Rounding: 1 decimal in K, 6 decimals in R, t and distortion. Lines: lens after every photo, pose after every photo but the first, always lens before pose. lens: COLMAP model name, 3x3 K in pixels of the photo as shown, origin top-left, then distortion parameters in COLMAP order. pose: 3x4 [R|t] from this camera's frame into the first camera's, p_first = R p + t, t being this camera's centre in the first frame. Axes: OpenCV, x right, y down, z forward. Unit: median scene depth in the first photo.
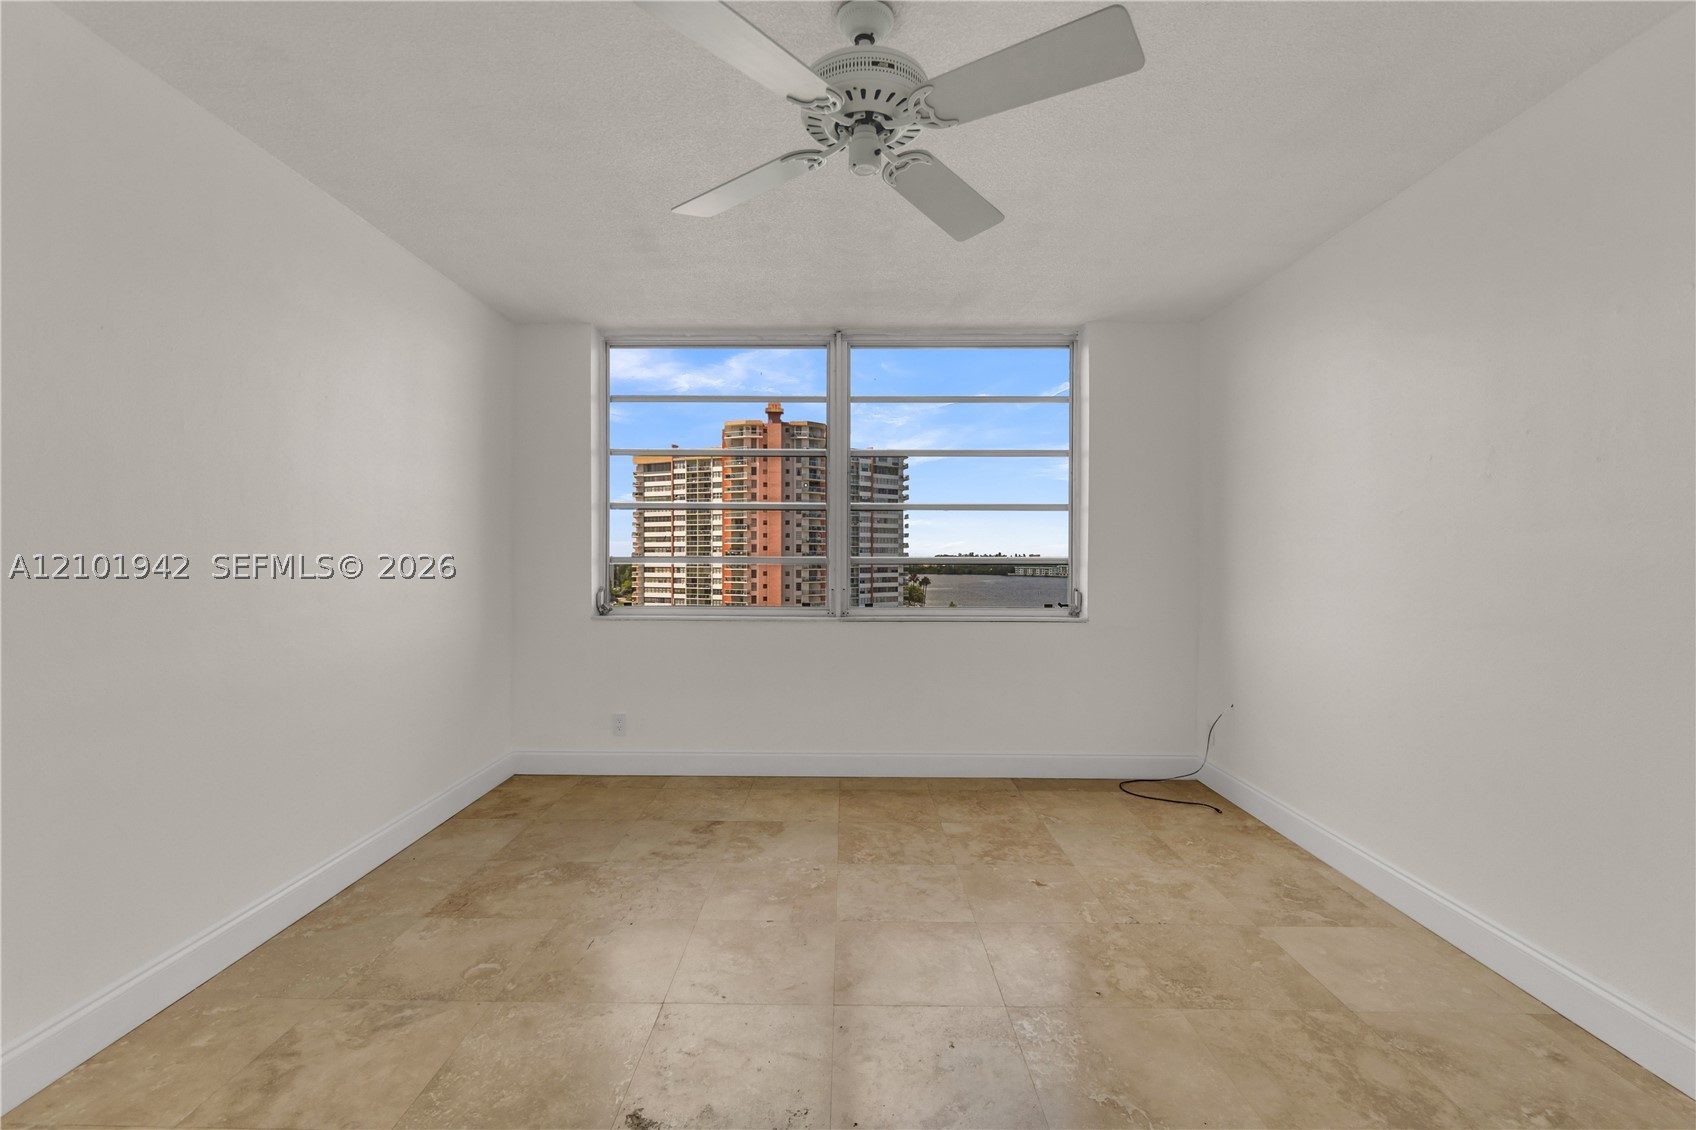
lens RADIAL K [[749.1, 0, 833.1], [0, 749.1, 560.2], [0, 0, 1]] dist [-0.002387, 0.000220]
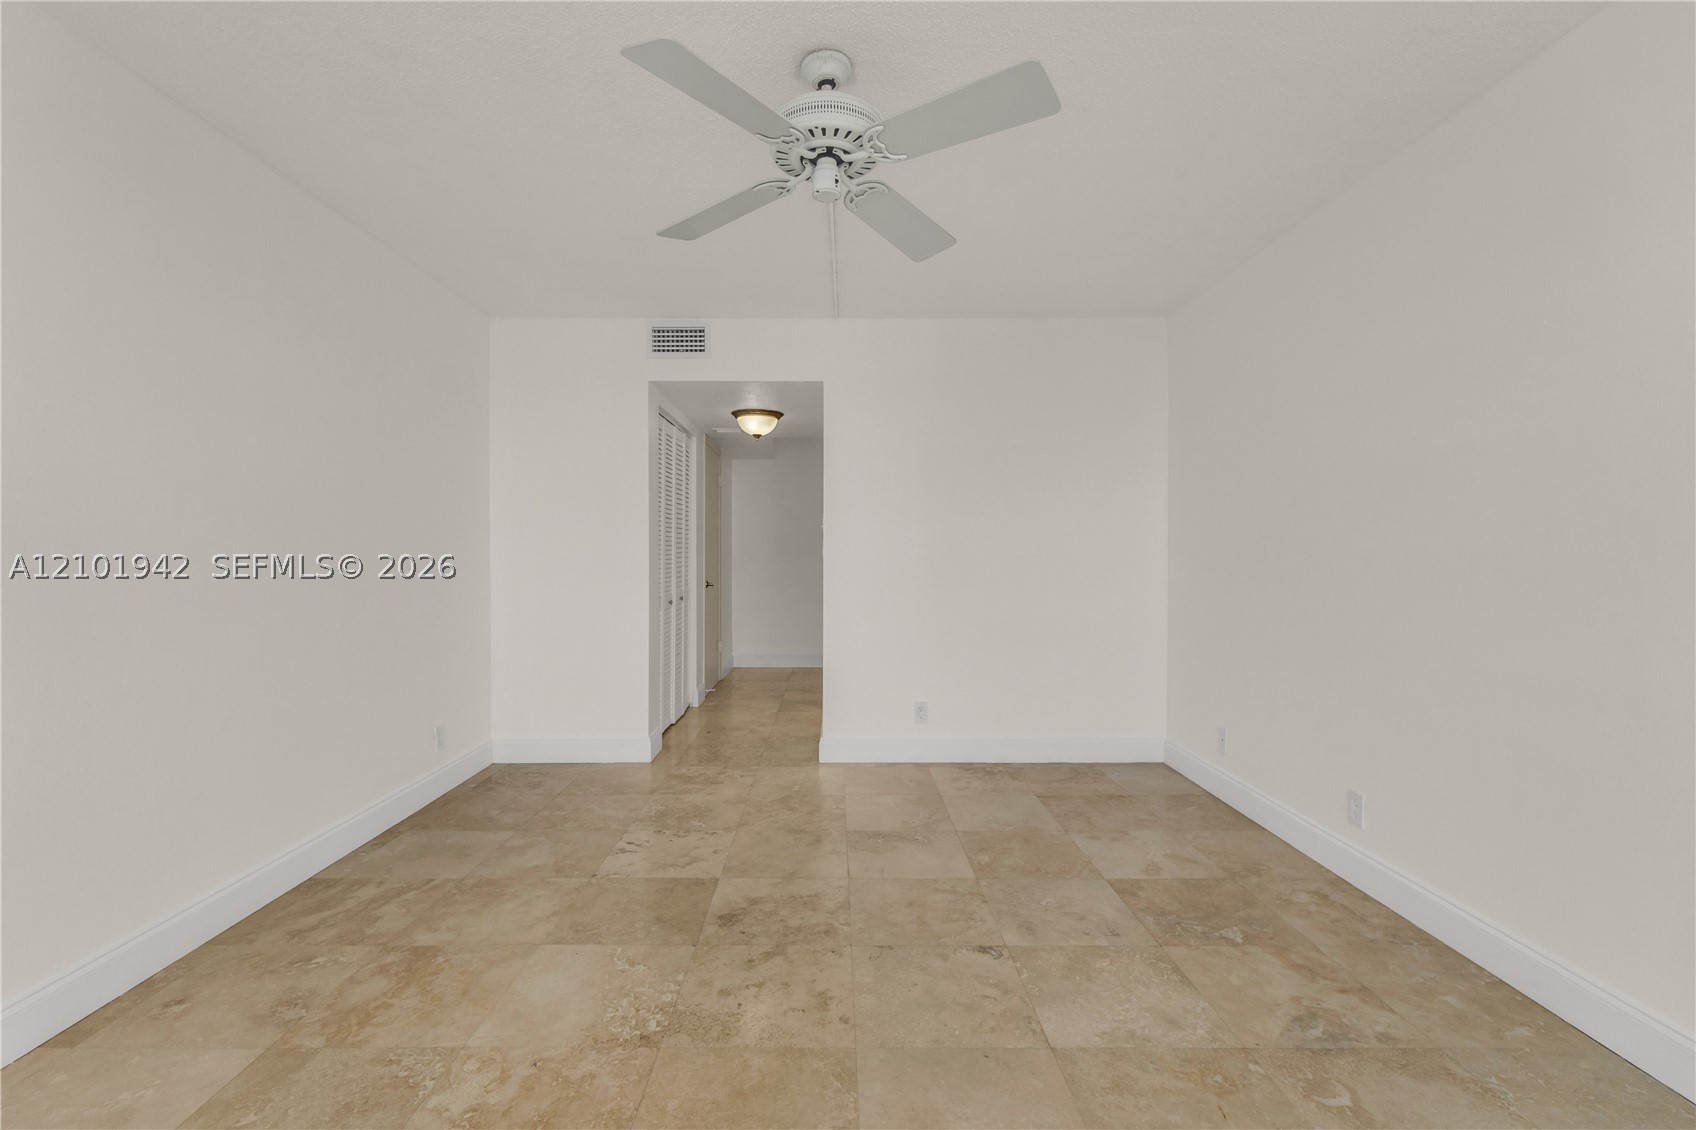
lens RADIAL K [[746.5, 0, 838.8], [0, 746.5, 574.9], [0, 0, 1]] dist [-0.001139, 0.000531]
pose [[-0.999709, -0.004451, -0.023717, 0.025862], [-0.005162, 0.999537, 0.029998, 0.009150], [0.023572, 0.030112, -0.999269, 1.103122]]
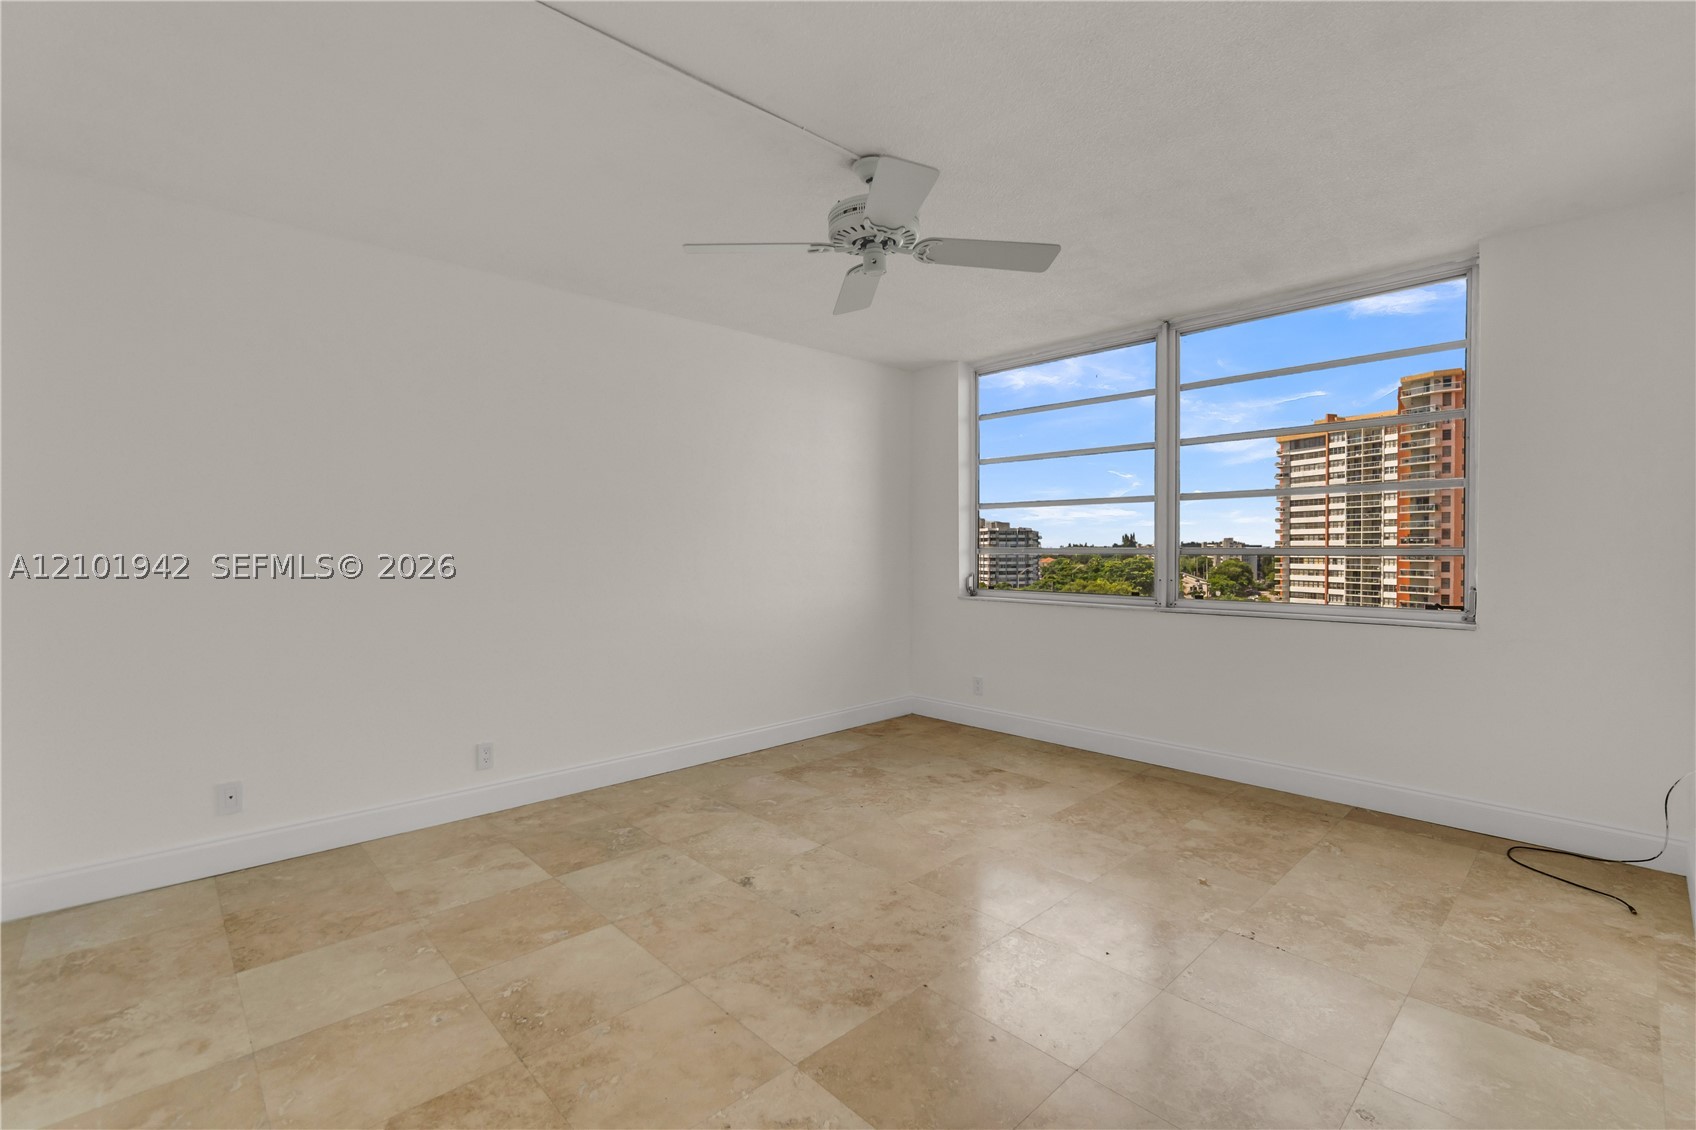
lens RADIAL K [[749.1, 0, 833.1], [0, 749.1, 560.2], [0, 0, 1]] dist [-0.002387, 0.000220]
pose [[0.691901, 0.007597, -0.721952, 0.521522], [0.002342, 0.999916, 0.012766, -0.001706], [0.721988, -0.010523, 0.691825, -0.015611]]
